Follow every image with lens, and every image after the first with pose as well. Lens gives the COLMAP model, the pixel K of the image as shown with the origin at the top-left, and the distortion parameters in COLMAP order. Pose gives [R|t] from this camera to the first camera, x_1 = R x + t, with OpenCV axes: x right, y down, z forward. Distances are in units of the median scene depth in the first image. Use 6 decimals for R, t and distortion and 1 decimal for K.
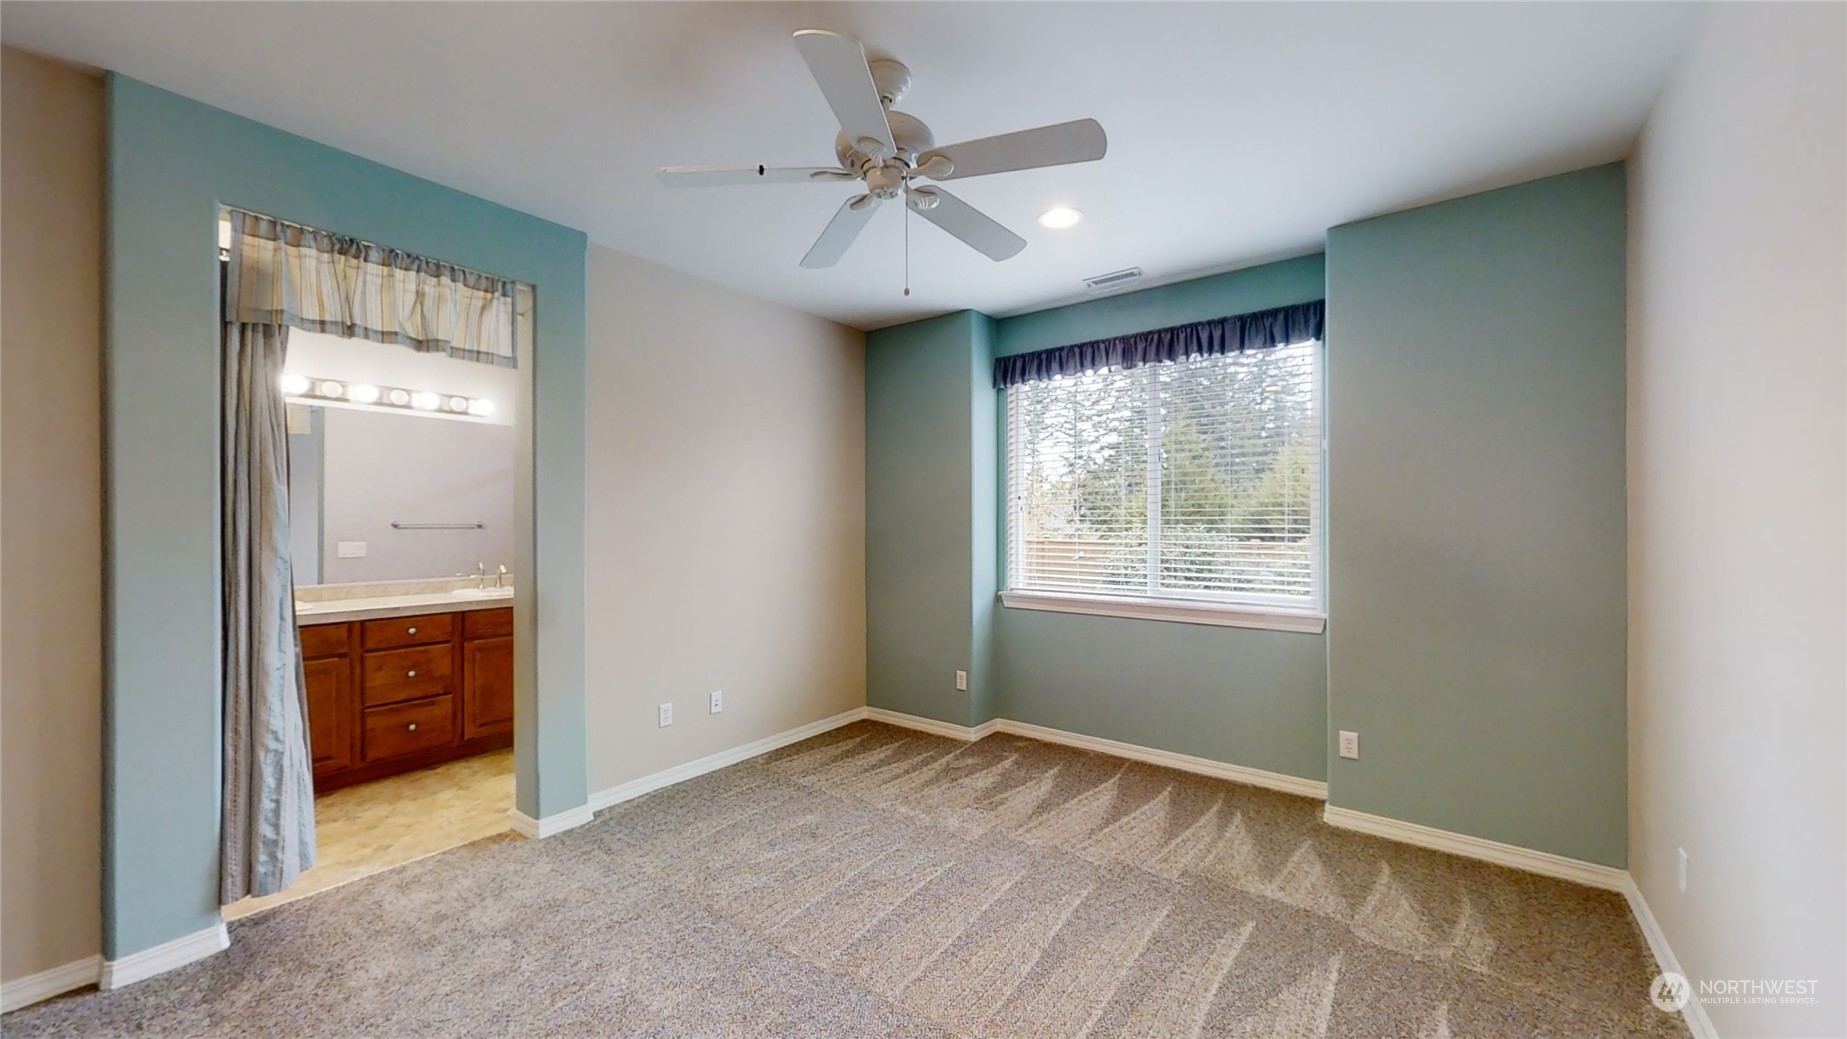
lens RADIAL K [[677.9, 0, 924.1], [0, 677.9, 524.2], [0, 0, 1]] dist [0.000011, -0.000057]
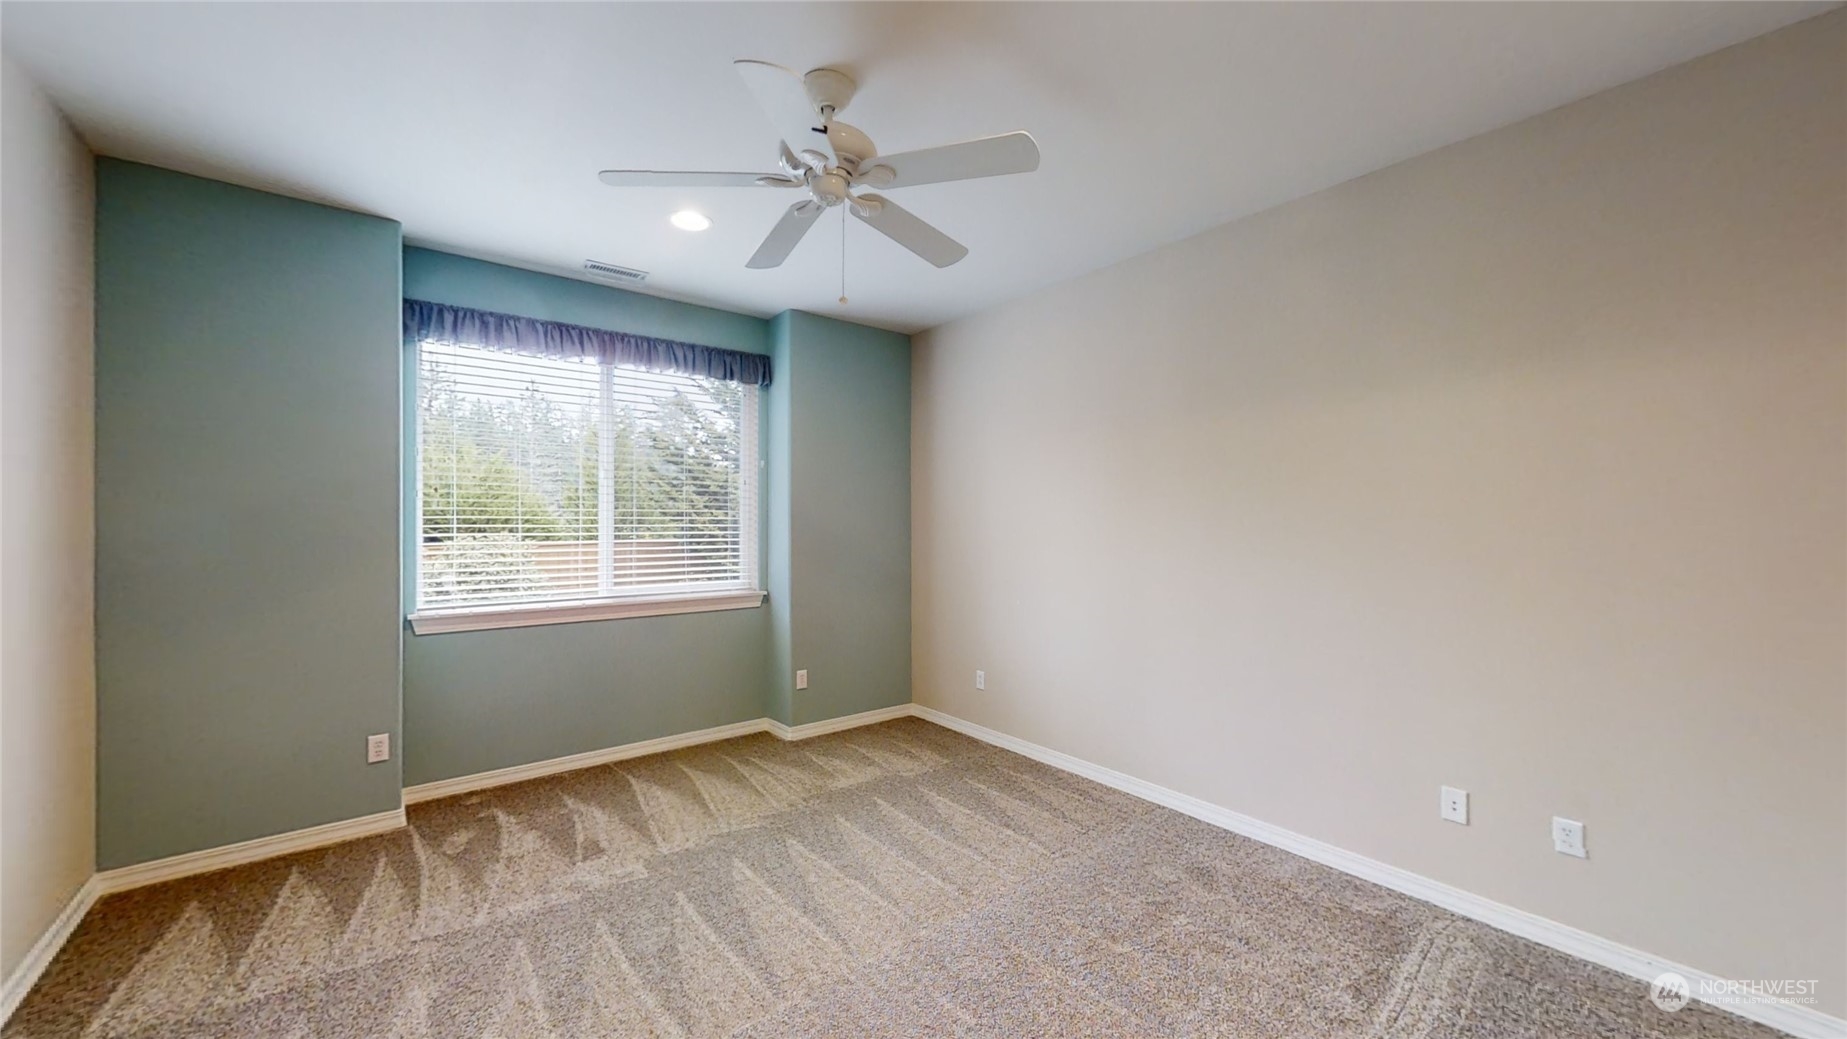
lens RADIAL K [[677.9, 0, 924.1], [0, 677.9, 524.2], [0, 0, 1]] dist [0.000011, -0.000057]
pose [[0.244474, -0.000793, 0.969656, -0.592920], [-0.002070, 0.999997, 0.001340, -0.001659], [-0.969654, -0.002335, 0.244471, 0.352281]]
